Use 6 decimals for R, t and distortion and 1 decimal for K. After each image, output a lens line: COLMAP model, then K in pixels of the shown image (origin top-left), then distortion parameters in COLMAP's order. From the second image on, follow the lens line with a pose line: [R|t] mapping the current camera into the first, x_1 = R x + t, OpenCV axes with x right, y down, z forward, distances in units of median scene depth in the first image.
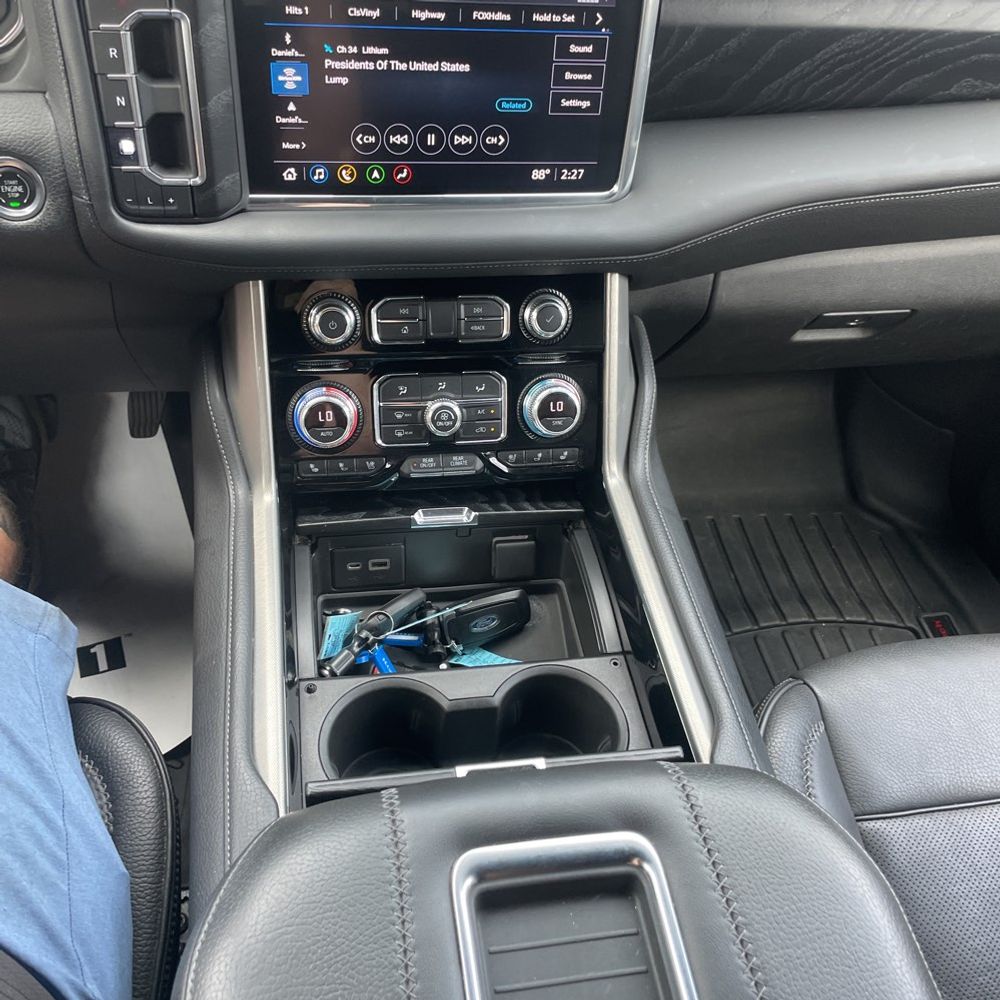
lens RADIAL K [[1011.2, 0, 496.7], [0, 1011.2, 519.2], [0, 0, 1]] dist [0.082949, -0.111593]
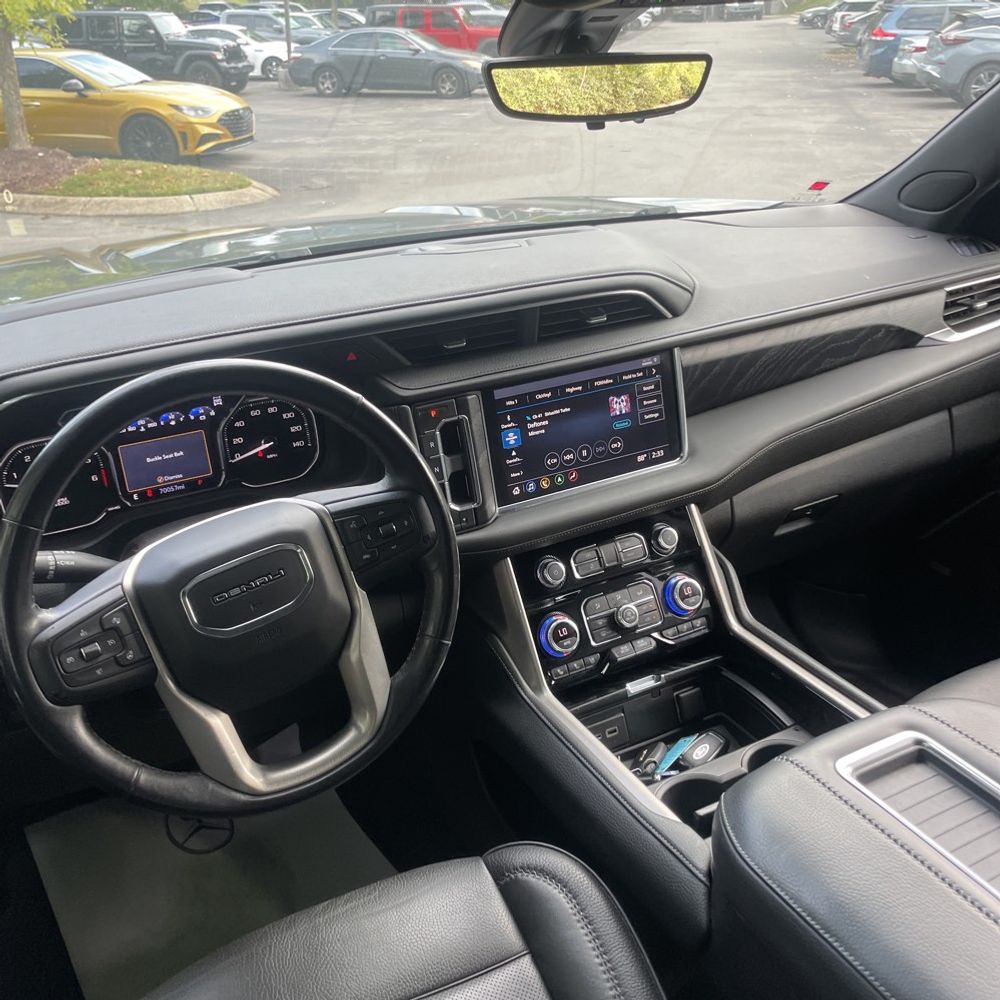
lens RADIAL K [[1011.2, 0, 496.7], [0, 1011.2, 519.2], [0, 0, 1]] dist [0.082949, -0.111593]
pose [[0.938423, -0.260098, 0.227400, -0.616812], [0.326797, 0.881823, -0.339988, 0.256002], [-0.112096, 0.393367, 0.912522, -0.491909]]
